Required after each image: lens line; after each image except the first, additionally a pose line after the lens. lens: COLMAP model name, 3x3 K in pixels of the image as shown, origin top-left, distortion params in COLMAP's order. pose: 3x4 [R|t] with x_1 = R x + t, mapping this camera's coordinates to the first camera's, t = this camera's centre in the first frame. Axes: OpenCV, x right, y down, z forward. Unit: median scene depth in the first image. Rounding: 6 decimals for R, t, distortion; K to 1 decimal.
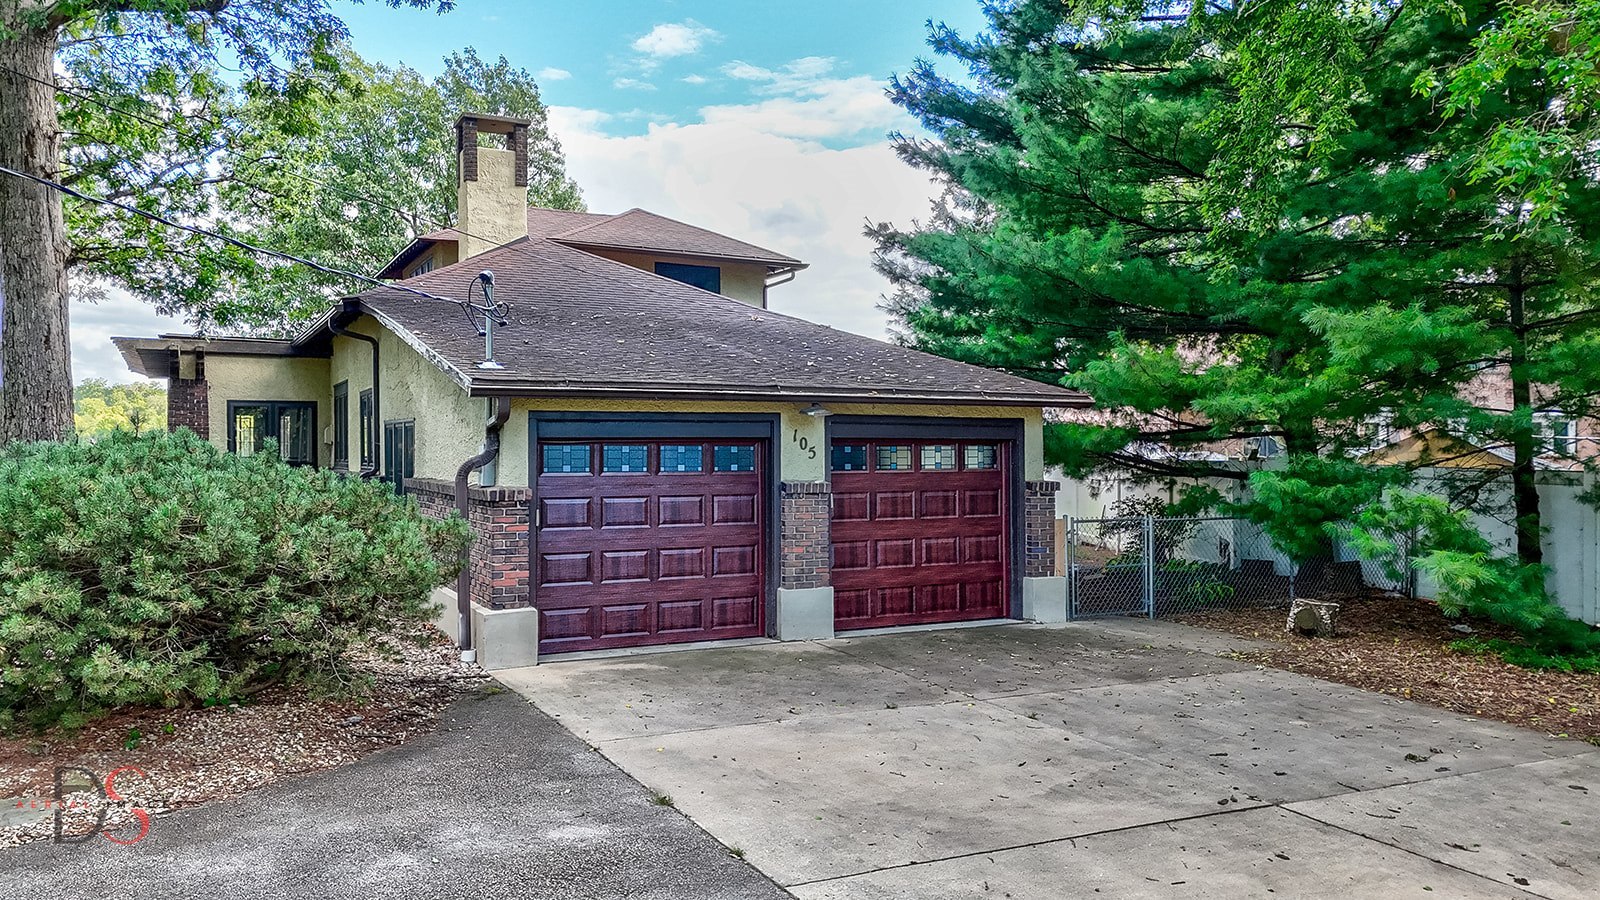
lens RADIAL K [[1196.0, 0, 800.0], [0, 1196.0, 450.0], [0, 0, 1]] dist [-0.002875, -0.000567]
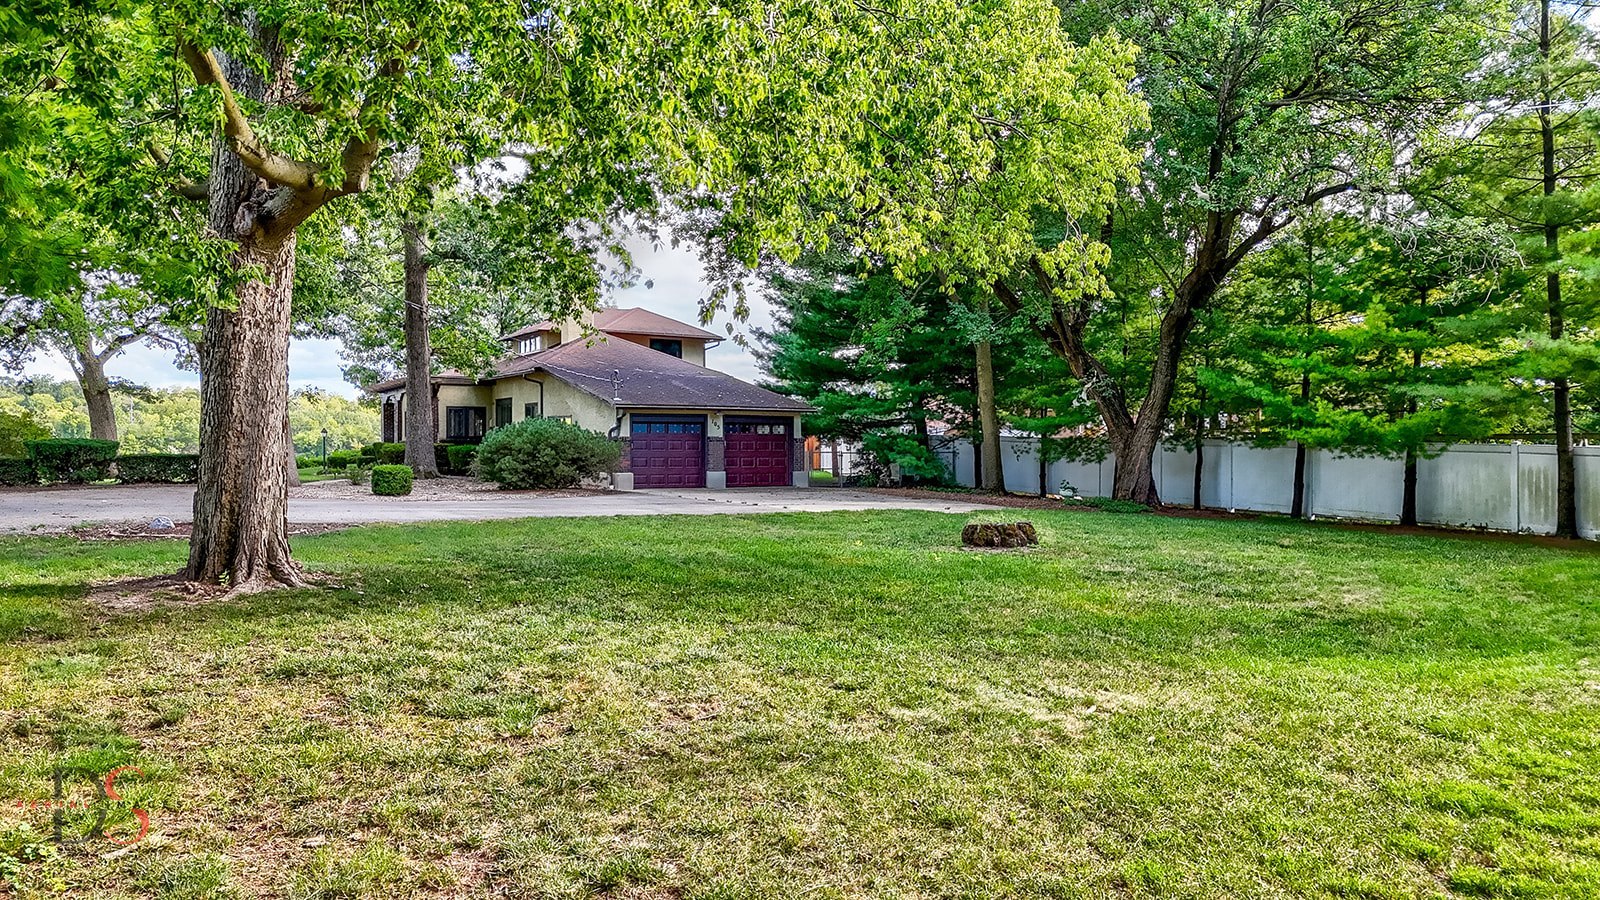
lens RADIAL K [[1196.0, 0, 800.0], [0, 1196.0, 450.0], [0, 0, 1]] dist [-0.002875, -0.000567]
pose [[0.998888, 0.002755, 0.047058, 0.072828], [-0.002815, 0.999995, 0.001203, 0.054655], [-0.047054, -0.001334, 0.998891, -1.990886]]
